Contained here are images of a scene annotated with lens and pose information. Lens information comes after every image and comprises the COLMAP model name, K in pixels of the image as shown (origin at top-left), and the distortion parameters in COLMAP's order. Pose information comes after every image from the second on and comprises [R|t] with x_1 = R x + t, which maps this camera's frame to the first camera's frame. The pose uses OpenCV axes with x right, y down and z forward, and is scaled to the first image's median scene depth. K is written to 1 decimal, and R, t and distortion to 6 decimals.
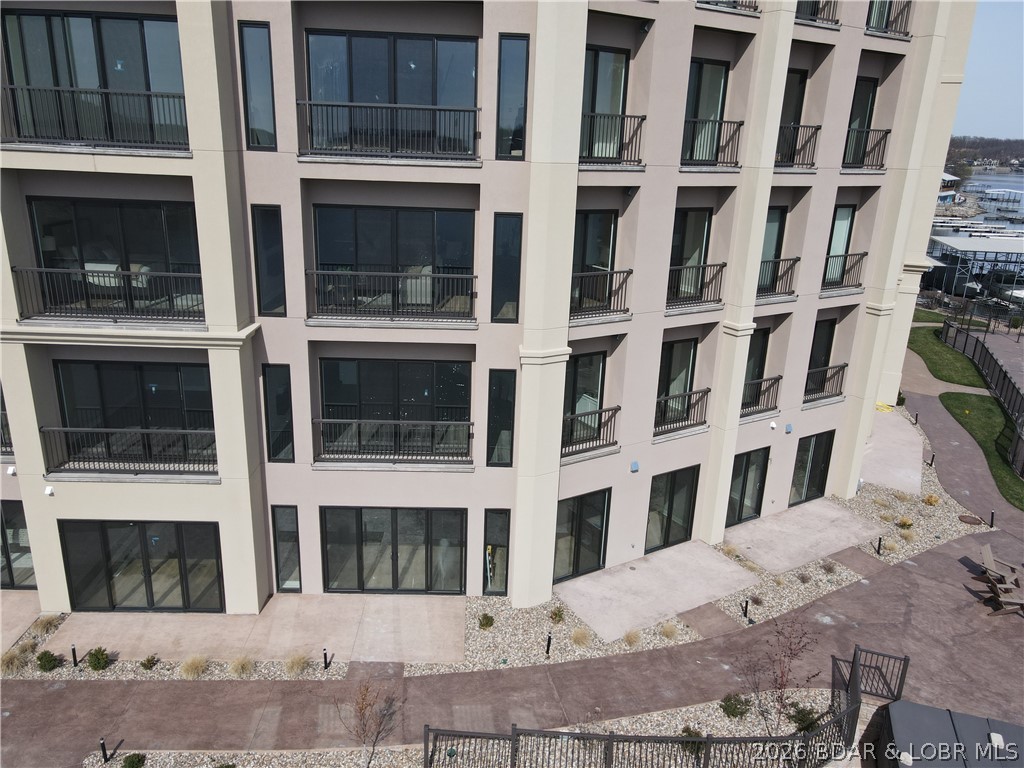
lens RADIAL K [[742.9, 0, 512.0], [0, 742.9, 384.0], [0, 0, 1]] dist [0.006039, 0.007748]
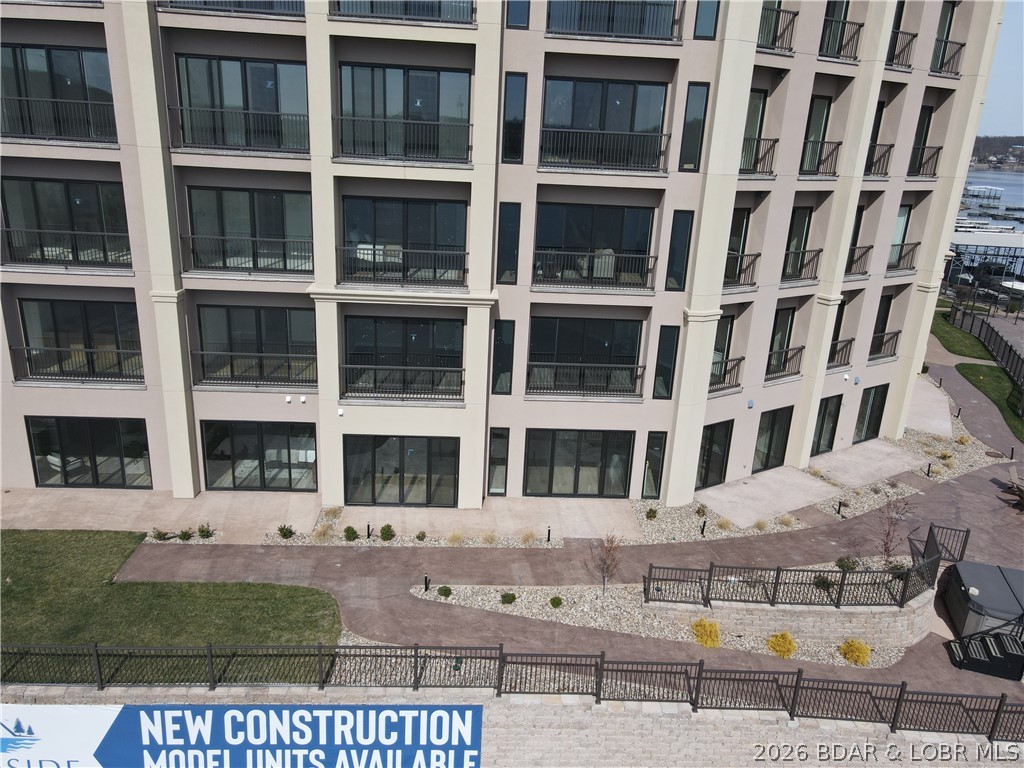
lens RADIAL K [[742.9, 0, 512.0], [0, 742.9, 384.0], [0, 0, 1]] dist [0.006039, 0.007748]
pose [[0.999703, 0.004822, 0.023877, -0.297510], [-0.005102, 0.999919, 0.011689, 0.064725], [-0.023818, -0.011808, 0.999647, -0.310825]]
